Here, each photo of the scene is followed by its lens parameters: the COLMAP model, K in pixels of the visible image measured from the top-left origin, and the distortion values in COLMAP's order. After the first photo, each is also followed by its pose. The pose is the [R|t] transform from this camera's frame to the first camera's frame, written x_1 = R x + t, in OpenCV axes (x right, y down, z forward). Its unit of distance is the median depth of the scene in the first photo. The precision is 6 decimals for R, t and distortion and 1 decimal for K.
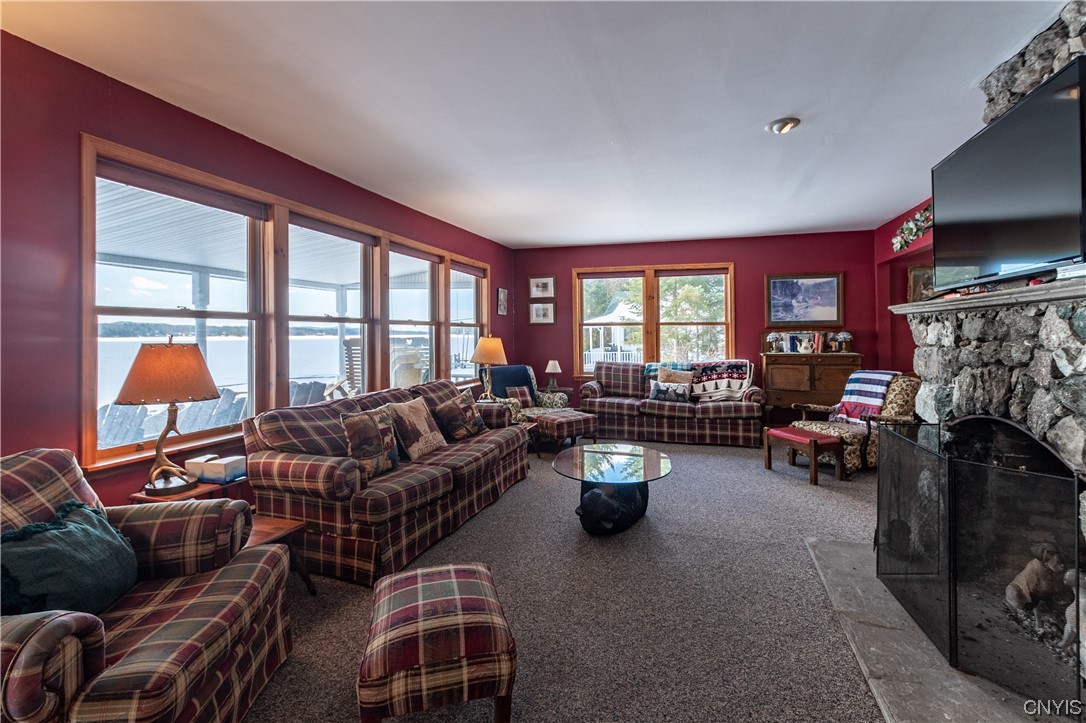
lens RADIAL K [[499.5, 0, 544.1], [0, 499.5, 334.1], [0, 0, 1]] dist [-0.000441, 0.000470]
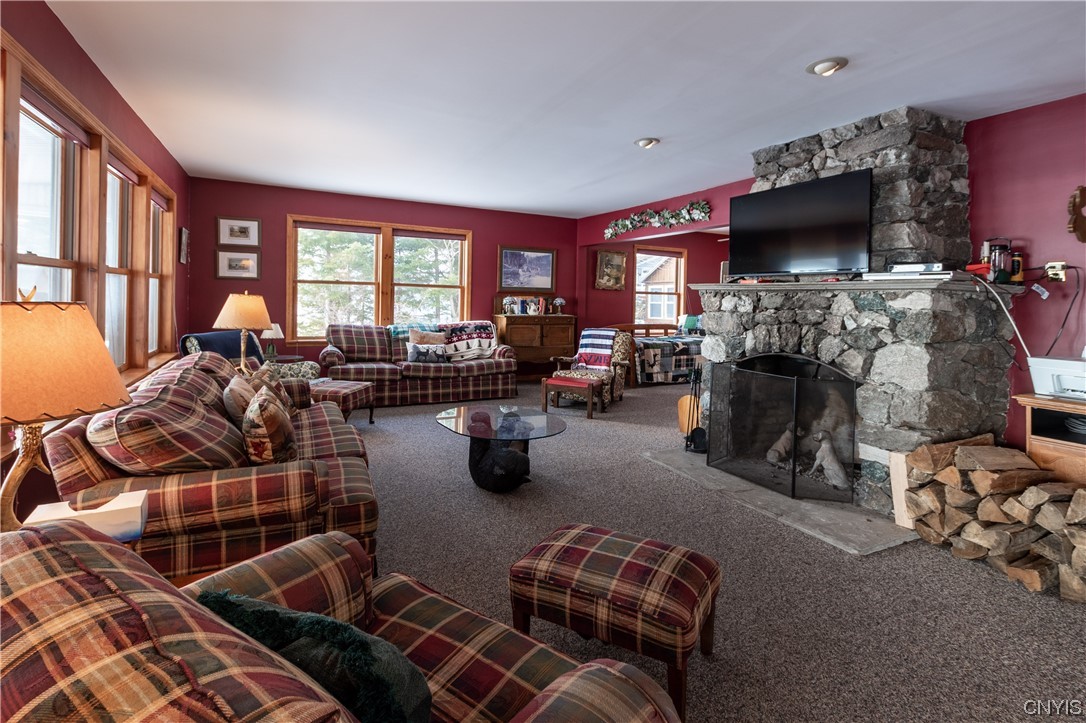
lens RADIAL K [[514.9, 0, 542.7], [0, 514.9, 303.9], [0, 0, 1]] dist [-0.002195, 0.000223]
pose [[0.719065, 0.013606, 0.694810, -0.315570], [-0.027509, 0.999582, 0.008895, 0.000445], [-0.694398, -0.025510, 0.719138, 0.101957]]
